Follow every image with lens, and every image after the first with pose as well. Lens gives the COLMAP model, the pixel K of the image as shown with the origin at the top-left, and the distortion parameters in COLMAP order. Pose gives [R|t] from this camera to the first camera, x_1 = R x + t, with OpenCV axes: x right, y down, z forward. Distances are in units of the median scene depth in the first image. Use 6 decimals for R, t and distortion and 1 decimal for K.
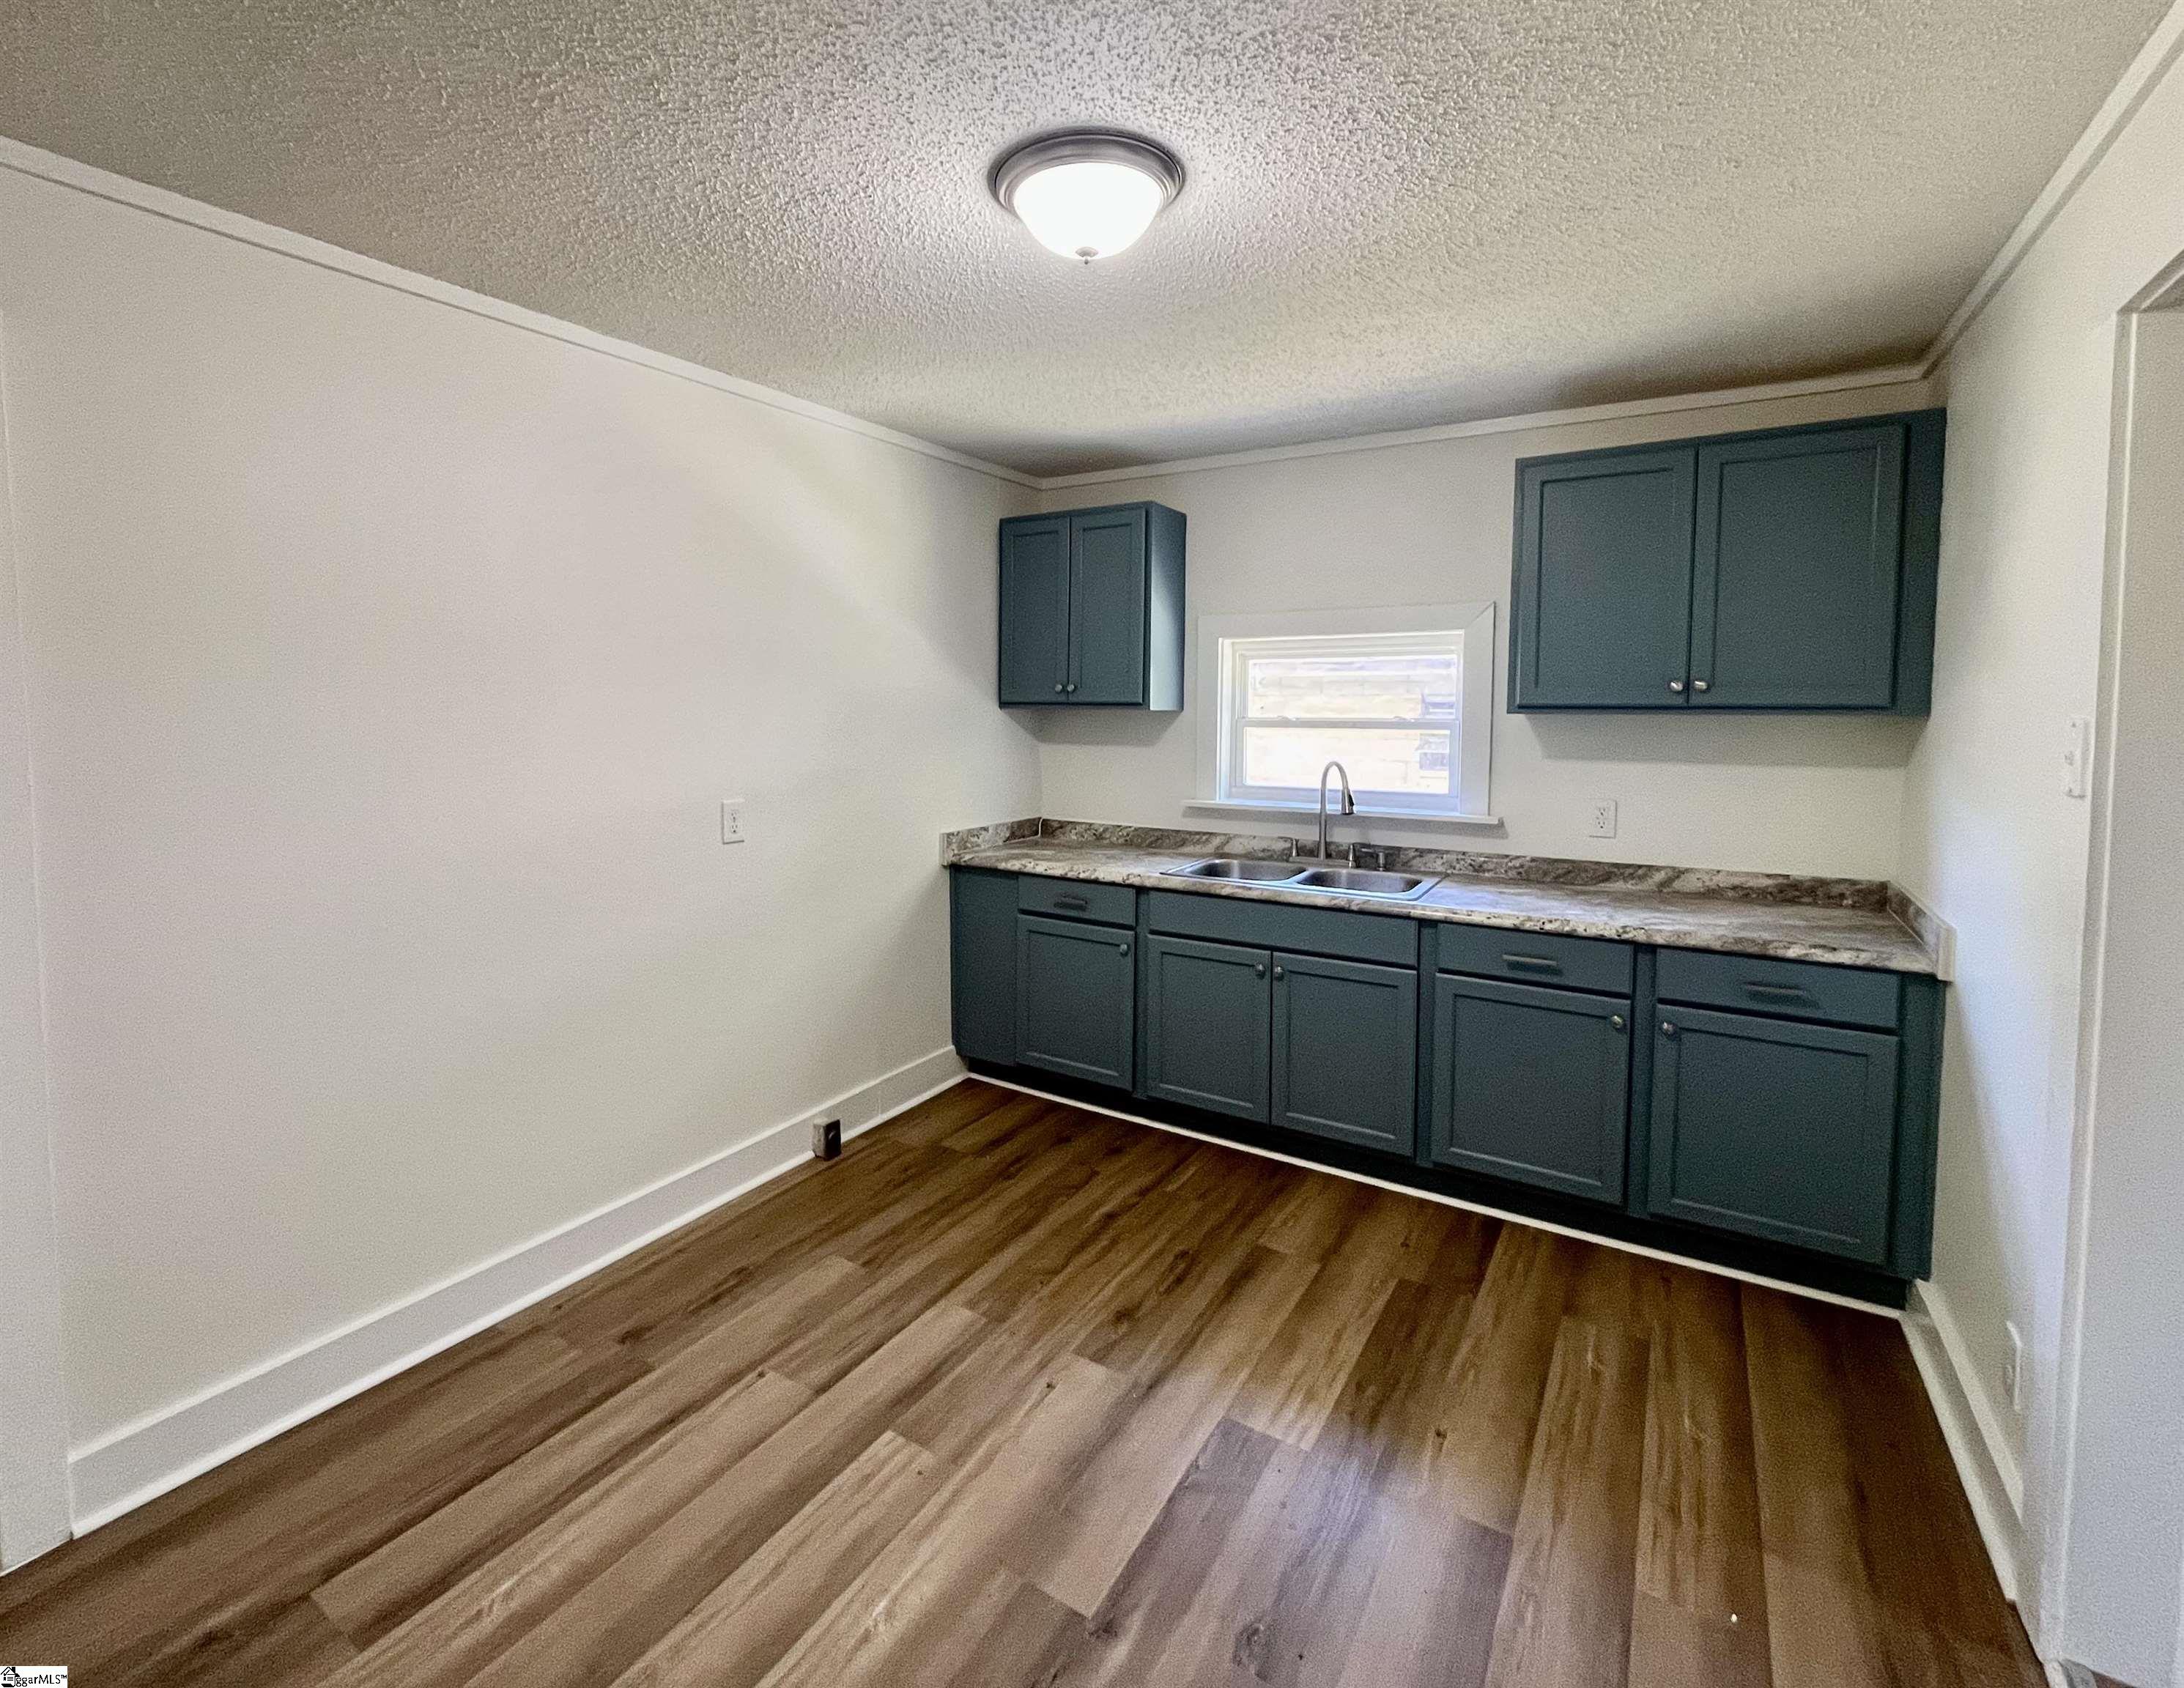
lens RADIAL K [[1009.5, 0, 1028.4], [0, 1009.5, 763.9], [0, 0, 1]] dist [0.013188, -0.000084]
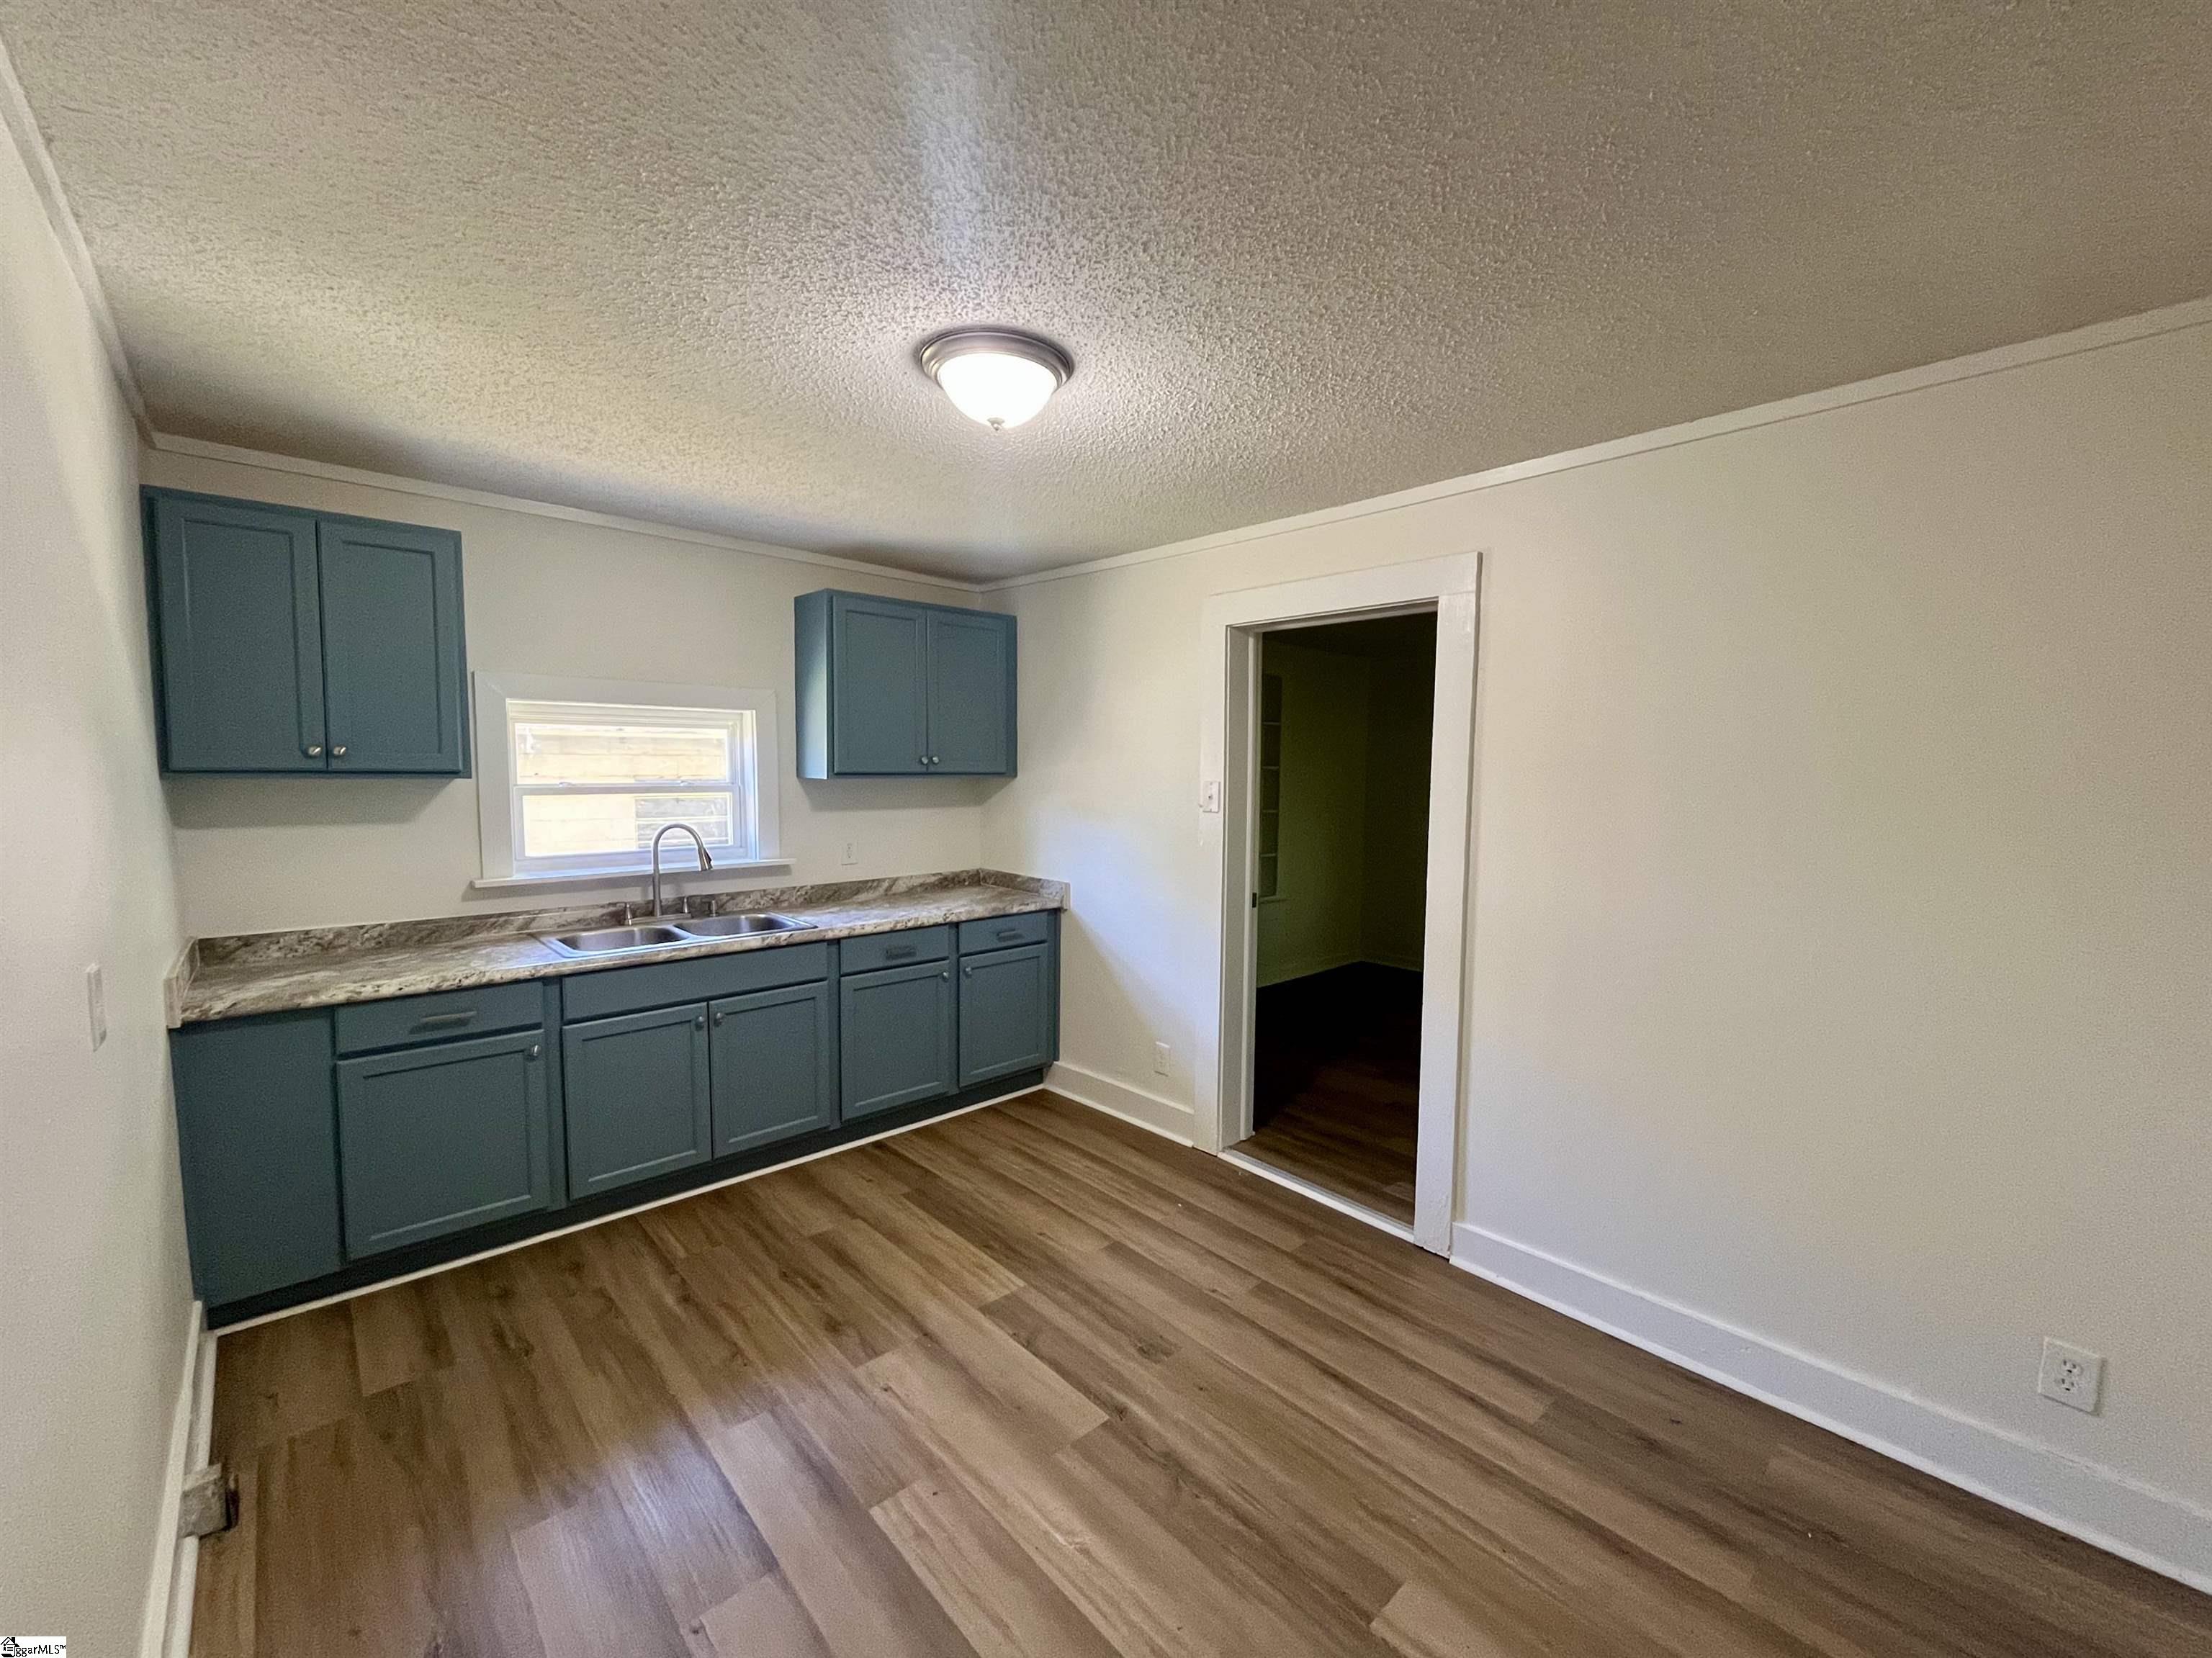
lens RADIAL K [[891.0, 0, 1106.0], [0, 891.0, 829.0], [0, 0, 1]] dist [-0.000938, 0.000009]
pose [[0.241669, -0.064541, 0.968210, -0.577902], [0.055835, 0.997057, 0.052527, -0.024298], [-0.968751, 0.041366, 0.244562, 0.354086]]
